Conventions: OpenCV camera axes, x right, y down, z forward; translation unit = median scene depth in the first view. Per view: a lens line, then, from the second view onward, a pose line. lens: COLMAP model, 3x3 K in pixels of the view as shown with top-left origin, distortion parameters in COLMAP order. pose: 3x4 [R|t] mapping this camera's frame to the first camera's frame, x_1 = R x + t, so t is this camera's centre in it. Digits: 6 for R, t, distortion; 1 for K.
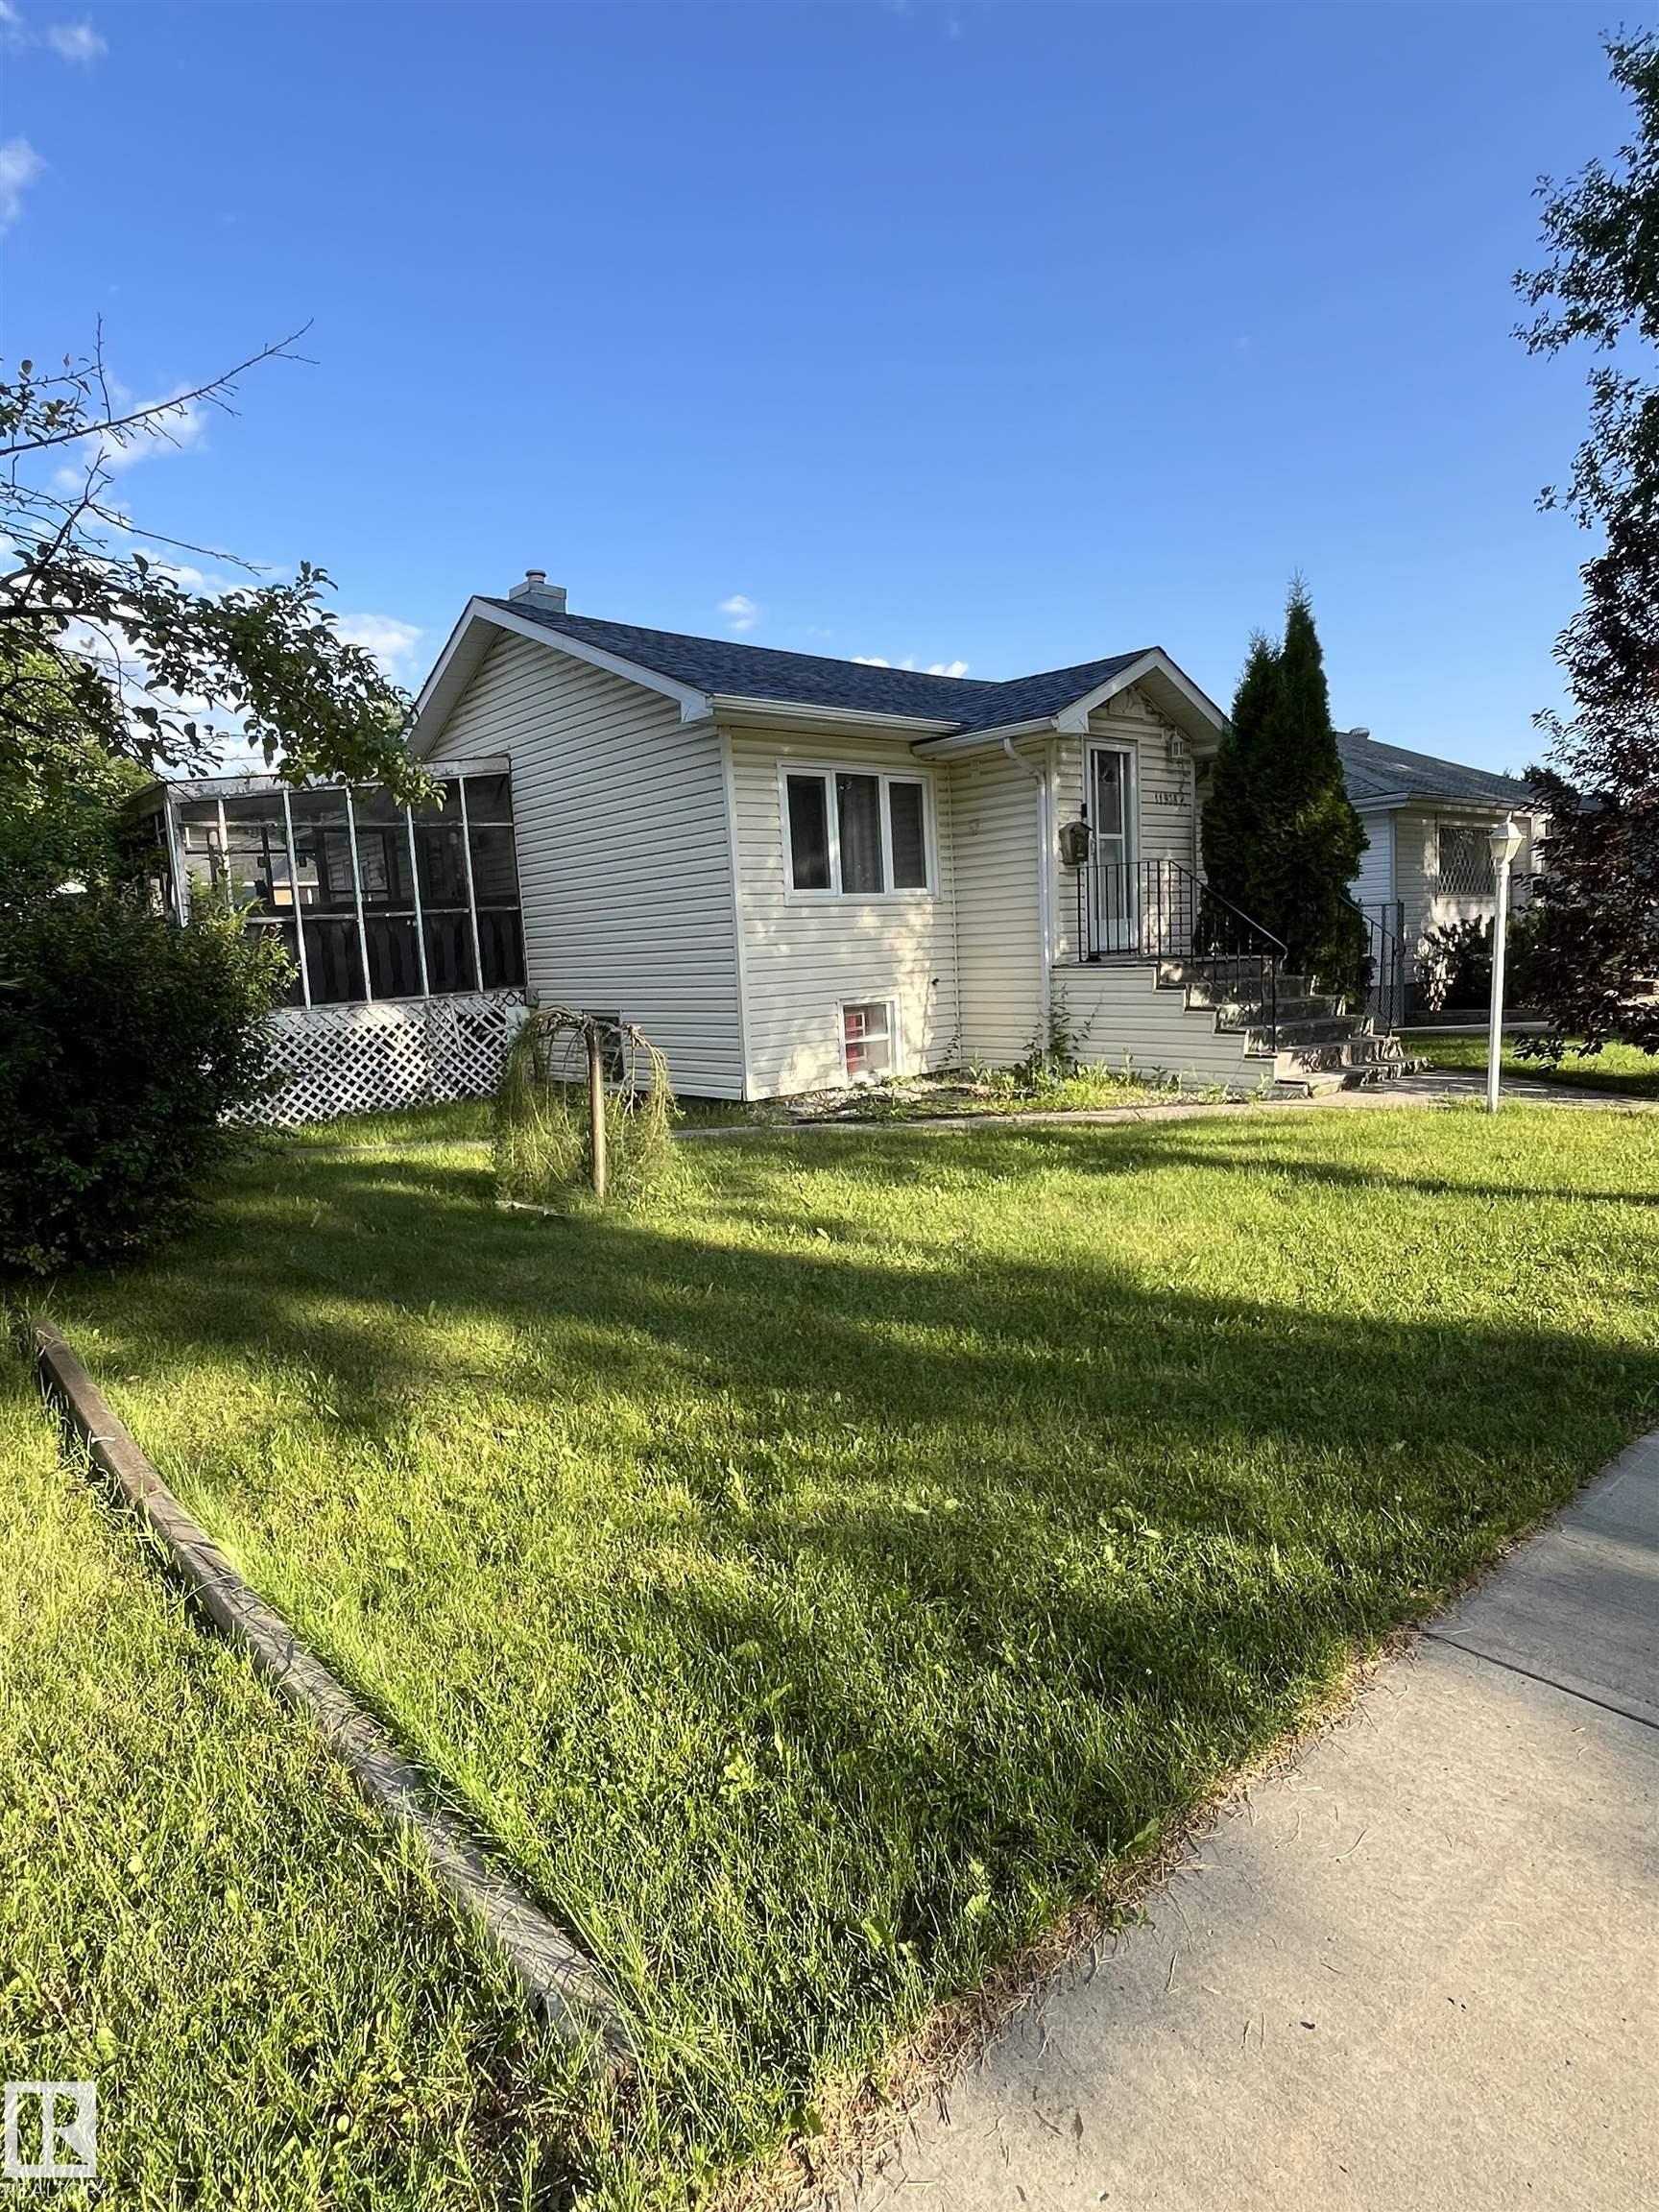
lens RADIAL K [[1207.7, 0, 837.3], [0, 1207.7, 1111.5], [0, 0, 1]] dist [-0.002738, -0.001079]
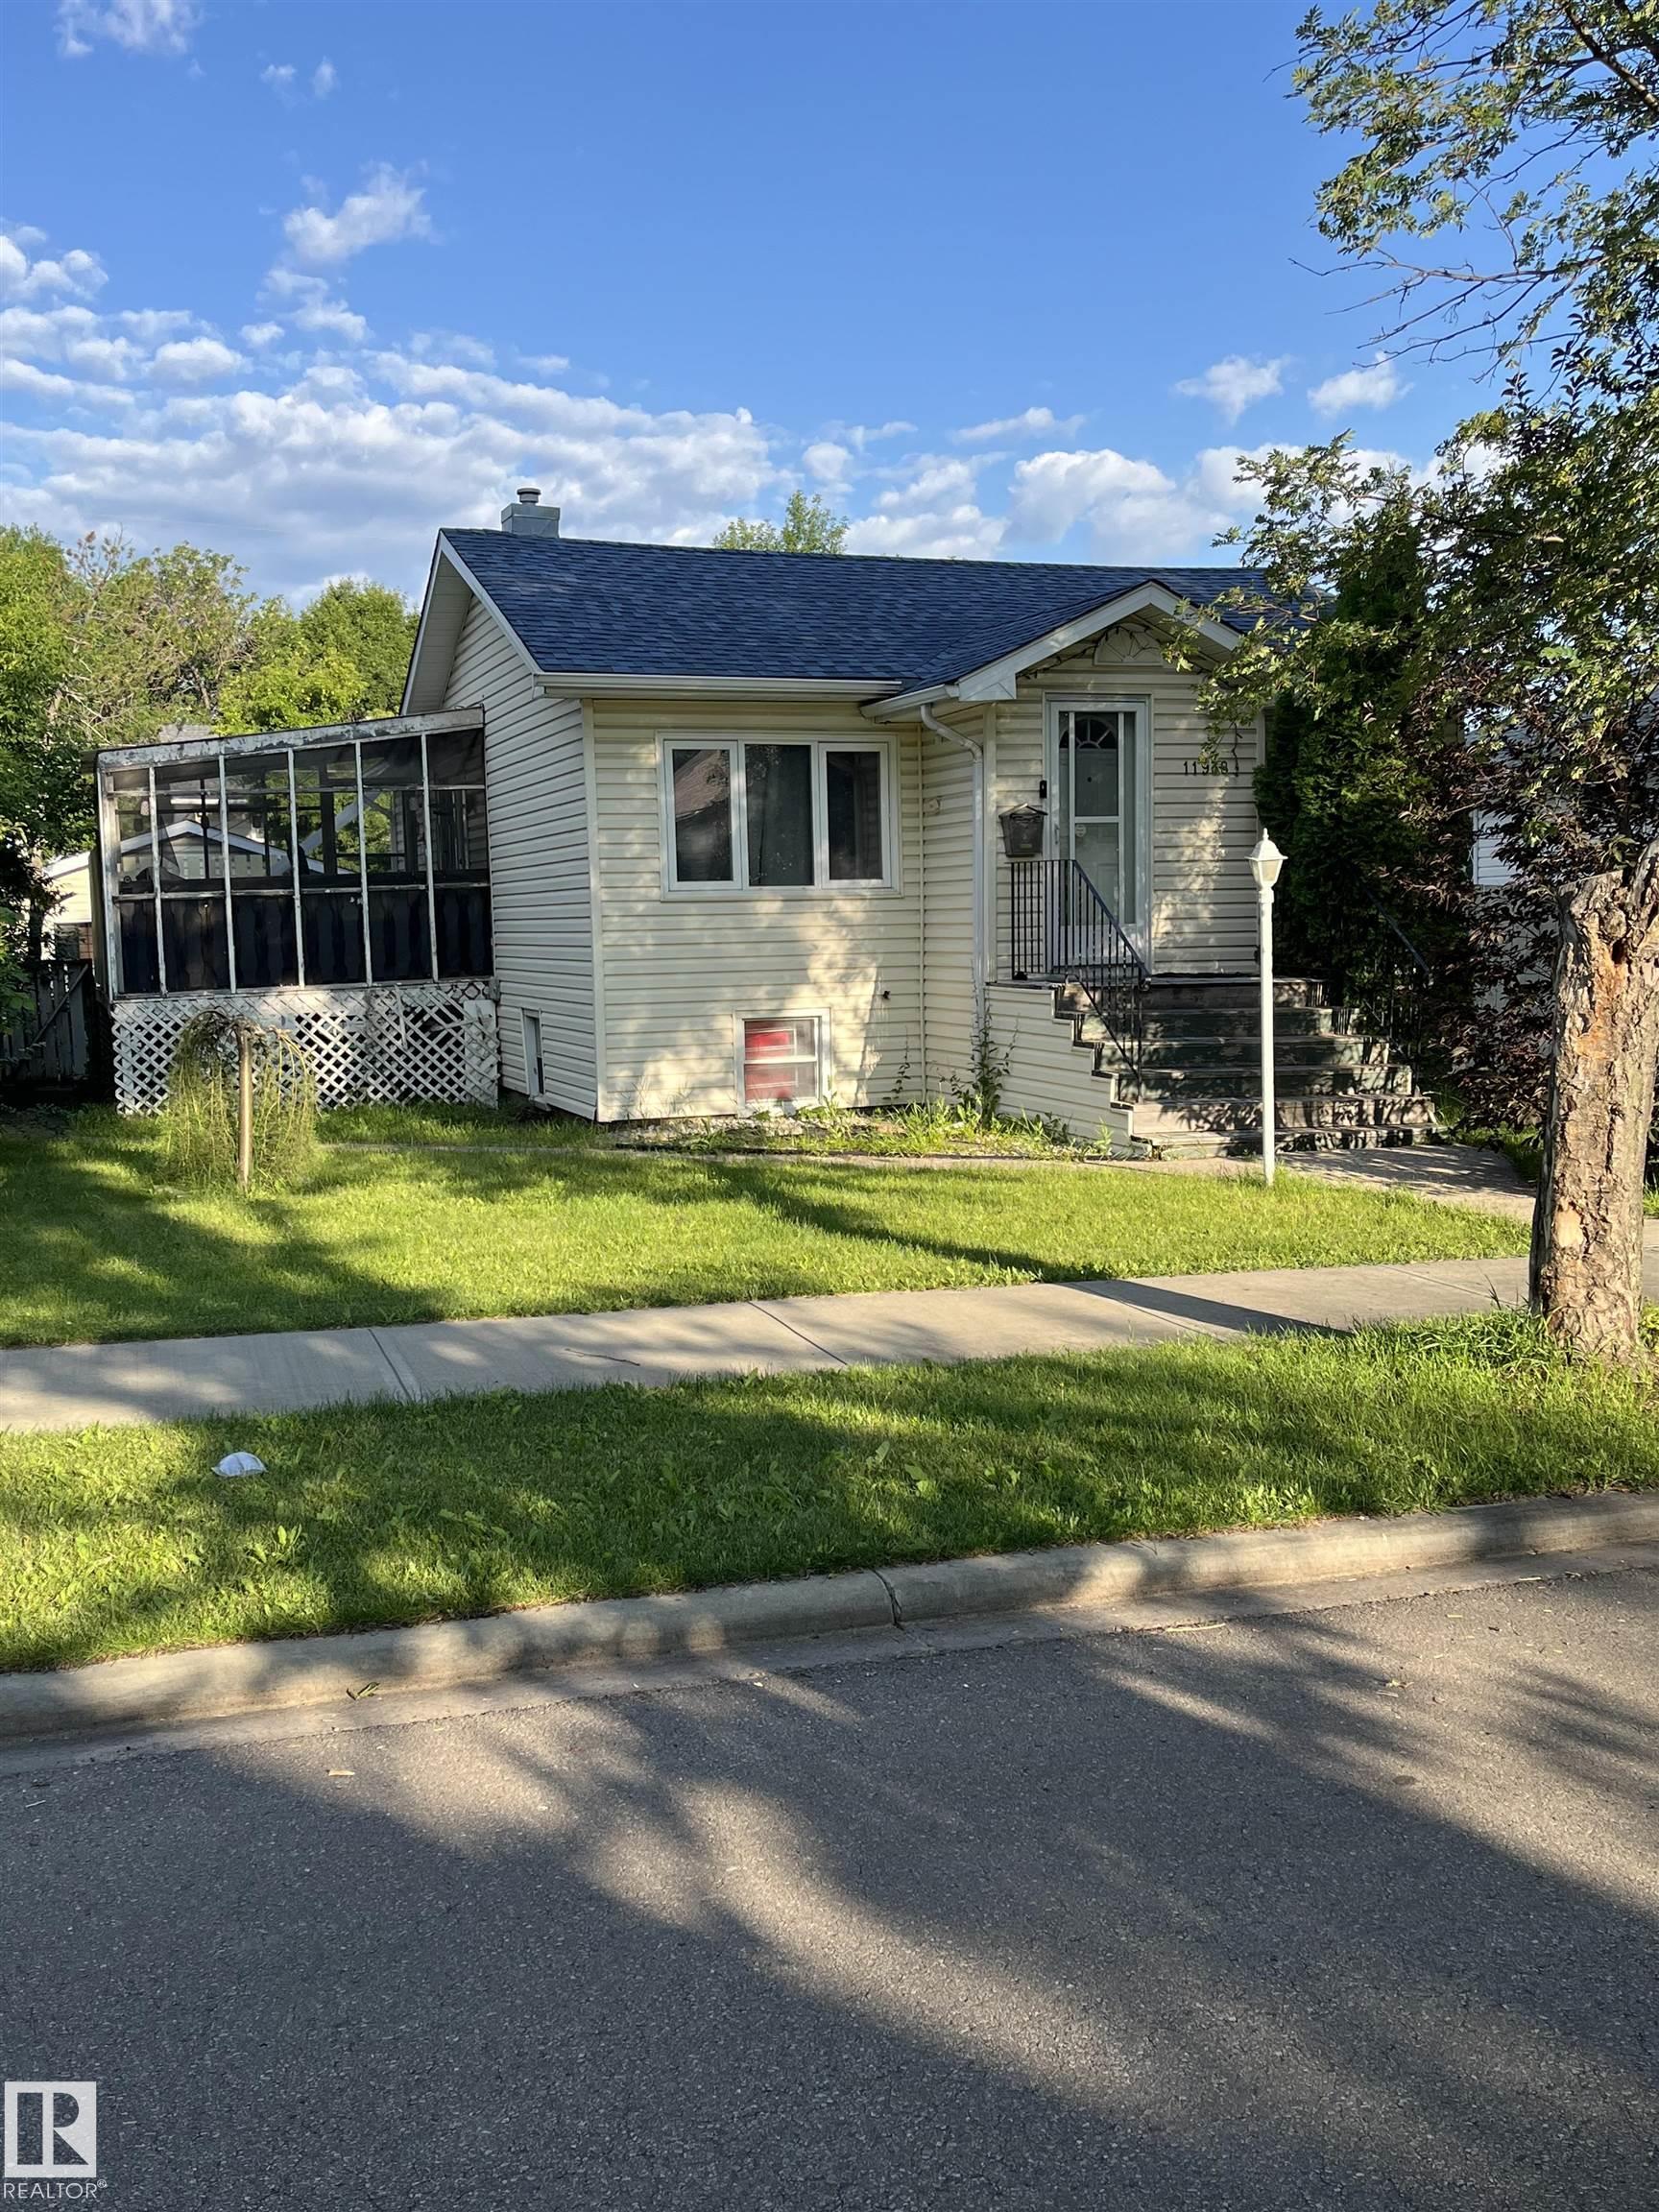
lens RADIAL K [[2103.9, 0, 827.8], [0, 2103.9, 1125.0], [0, 0, 1]] dist [0.047244, 0.000000]
pose [[0.931017, 0.067608, -0.358660, 0.565475], [-0.077322, 0.996924, -0.012793, 0.000589], [0.356691, 0.039643, 0.933381, -0.328036]]
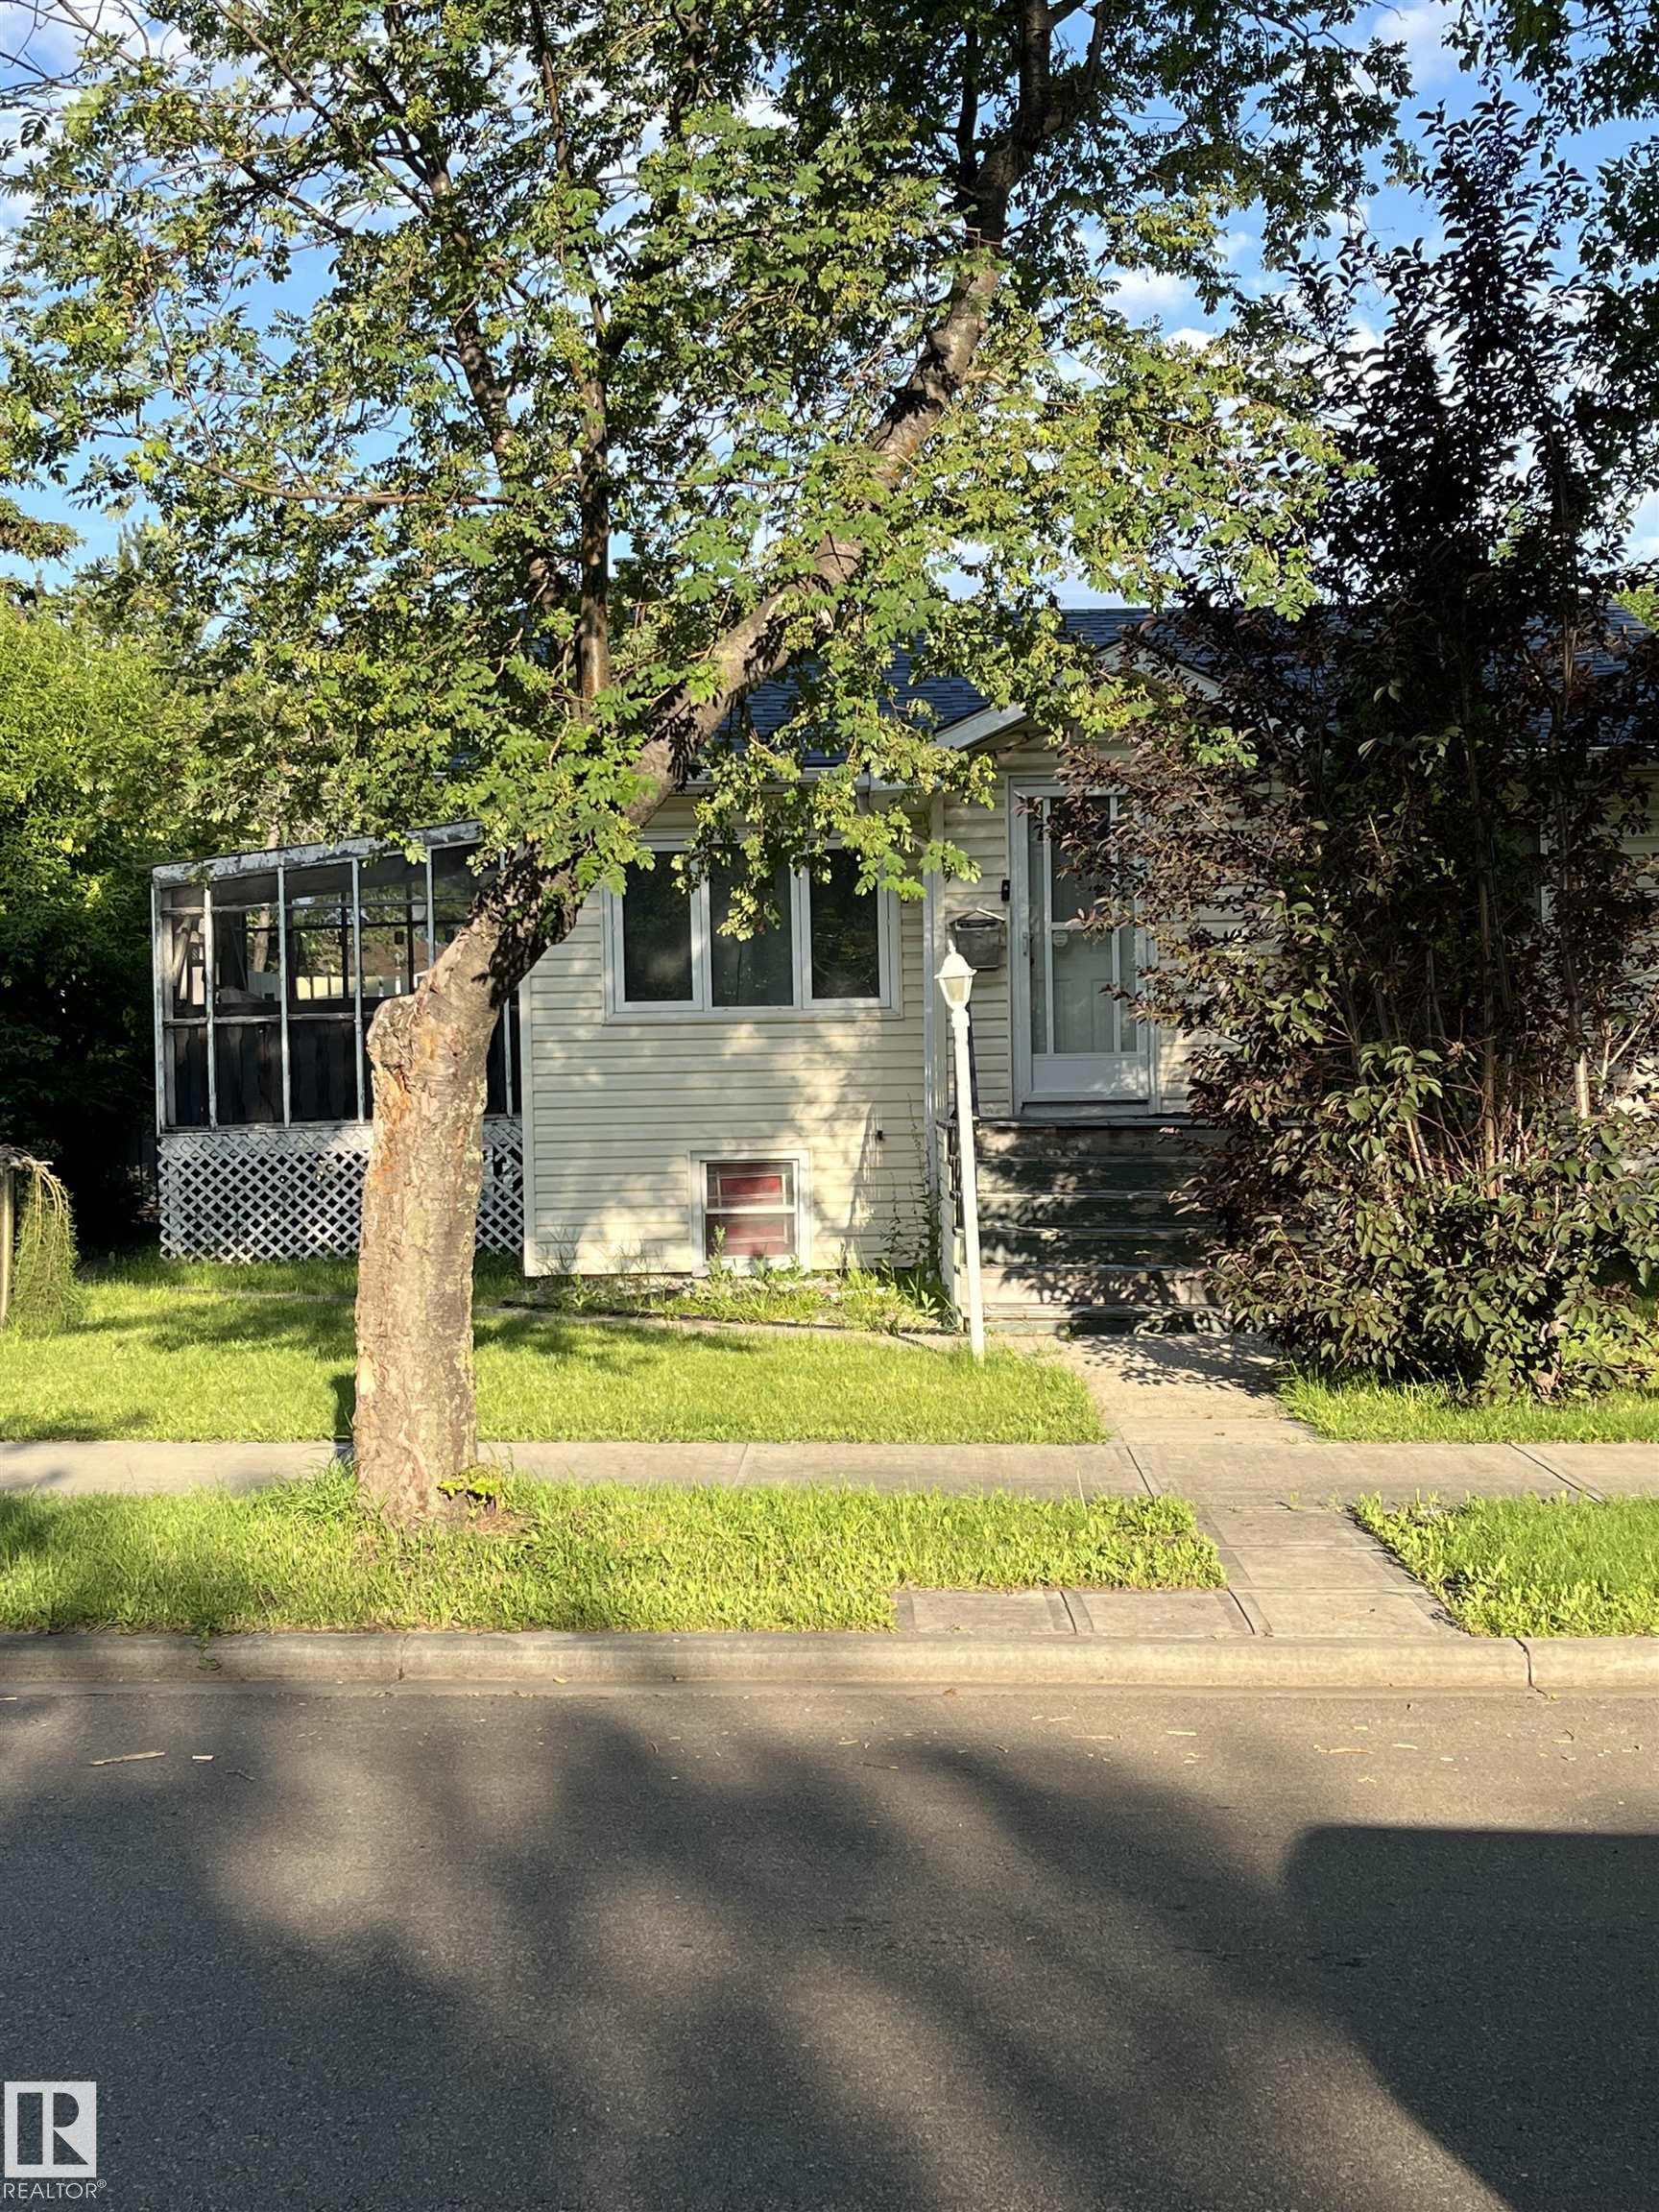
lens RADIAL K [[2764.0, 0, 835.3], [0, 2764.0, 1094.7], [0, 0, 1]] dist [0.002689, 0.000000]
pose [[0.753610, 0.044803, -0.655794, 1.090834], [-0.110770, 0.992062, -0.059515, -0.036201], [0.647922, 0.117493, 0.752591, -0.179727]]
